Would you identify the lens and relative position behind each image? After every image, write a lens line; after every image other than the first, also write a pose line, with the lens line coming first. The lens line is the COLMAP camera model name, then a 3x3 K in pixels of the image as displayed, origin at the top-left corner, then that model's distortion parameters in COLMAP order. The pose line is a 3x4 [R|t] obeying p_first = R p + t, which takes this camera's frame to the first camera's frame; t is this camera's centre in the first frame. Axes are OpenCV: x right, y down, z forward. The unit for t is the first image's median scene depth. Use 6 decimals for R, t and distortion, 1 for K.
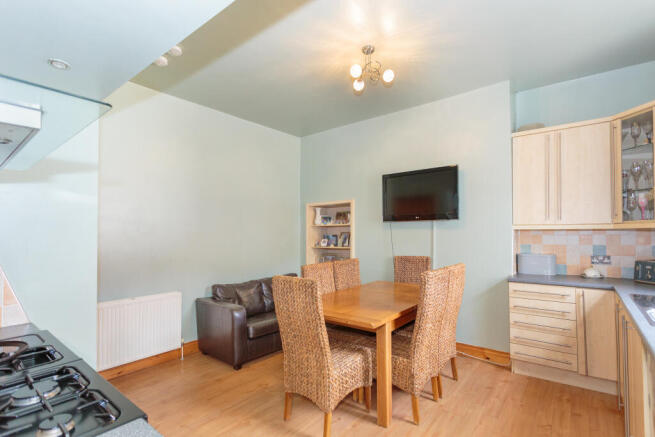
lens RADIAL K [[315.6, 0, 327.9], [0, 315.6, 230.9], [0, 0, 1]] dist [-0.000179, -0.000040]
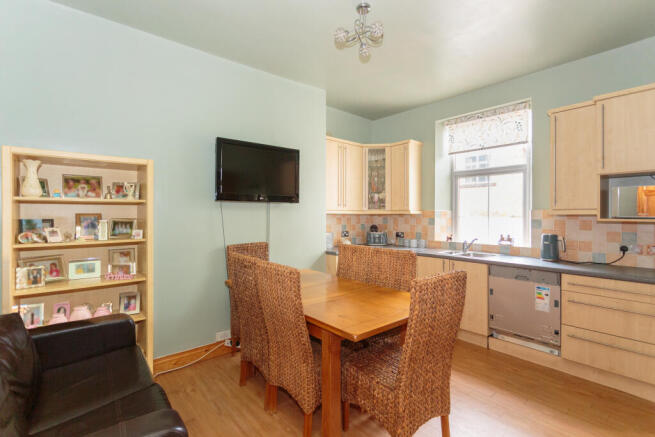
lens RADIAL K [[309.7, 0, 321.0], [0, 309.7, 215.6], [0, 0, 1]] dist [-0.000953, -0.000063]
pose [[0.203688, 0.007510, 0.979007, -0.516090], [-0.009595, 0.999938, -0.005674, 0.008455], [-0.978989, -0.008238, 0.203748, 0.648984]]
